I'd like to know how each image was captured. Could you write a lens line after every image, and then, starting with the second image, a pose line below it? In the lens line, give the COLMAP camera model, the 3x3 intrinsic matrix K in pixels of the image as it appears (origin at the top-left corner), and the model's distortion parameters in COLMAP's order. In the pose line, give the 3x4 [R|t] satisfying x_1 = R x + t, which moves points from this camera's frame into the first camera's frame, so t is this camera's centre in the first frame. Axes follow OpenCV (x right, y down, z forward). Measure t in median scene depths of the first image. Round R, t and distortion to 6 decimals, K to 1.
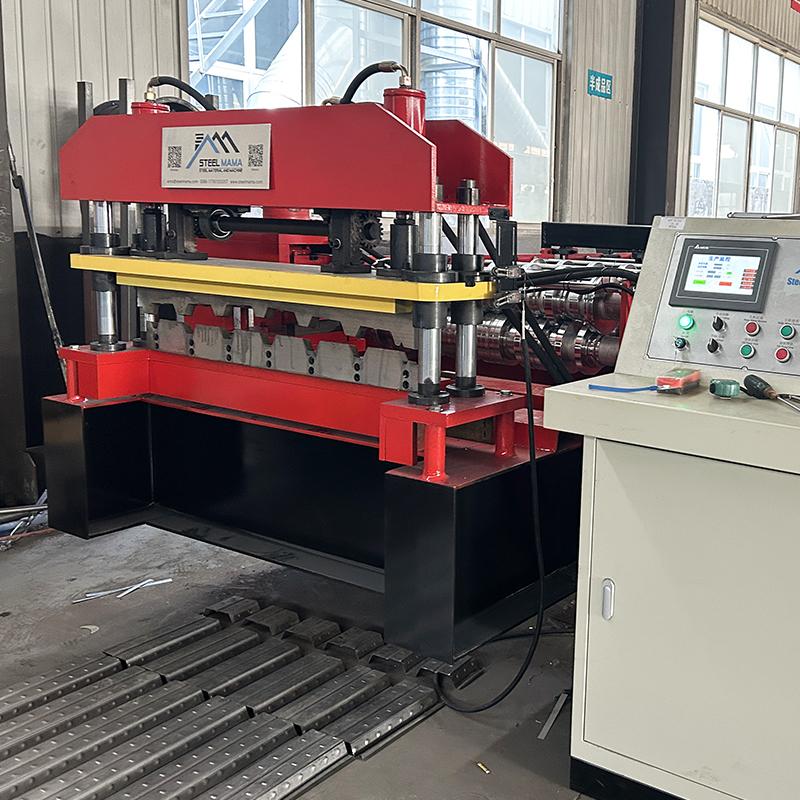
lens RADIAL K [[972.3, 0, 399.9], [0, 972.3, 398.6], [0, 0, 1]] dist [0.035469, 0.000000]
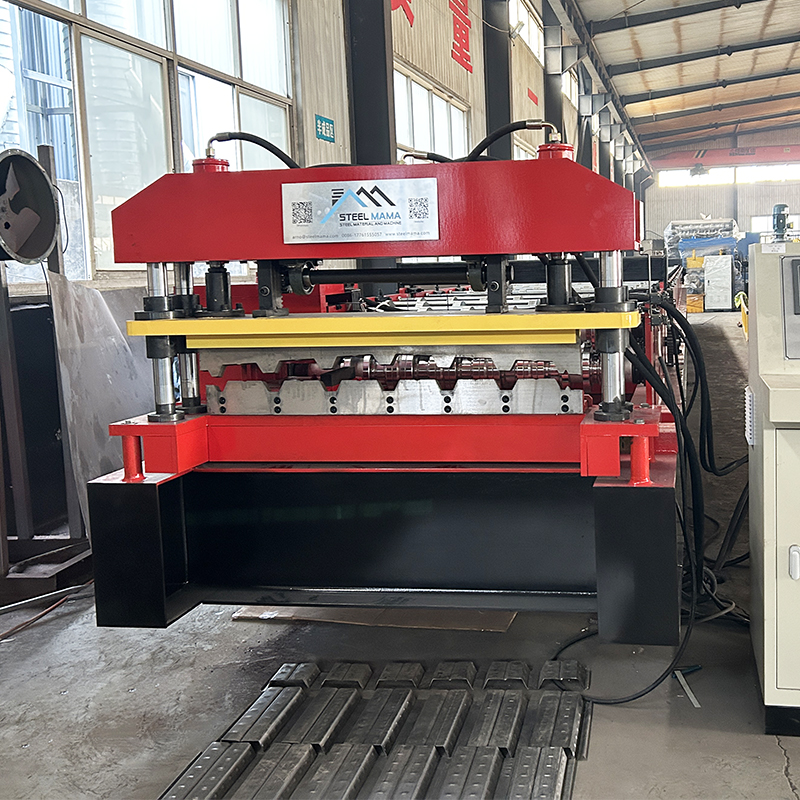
lens RADIAL K [[1048.6, 0, 400.9], [0, 1048.6, 400.2], [0, 0, 1]] dist [0.036515, 0.000000]
pose [[0.913284, -0.109264, 0.392394, -0.507548], [0.130396, 0.991080, -0.027521, -0.012396], [-0.385887, 0.076301, 0.919385, -0.012677]]
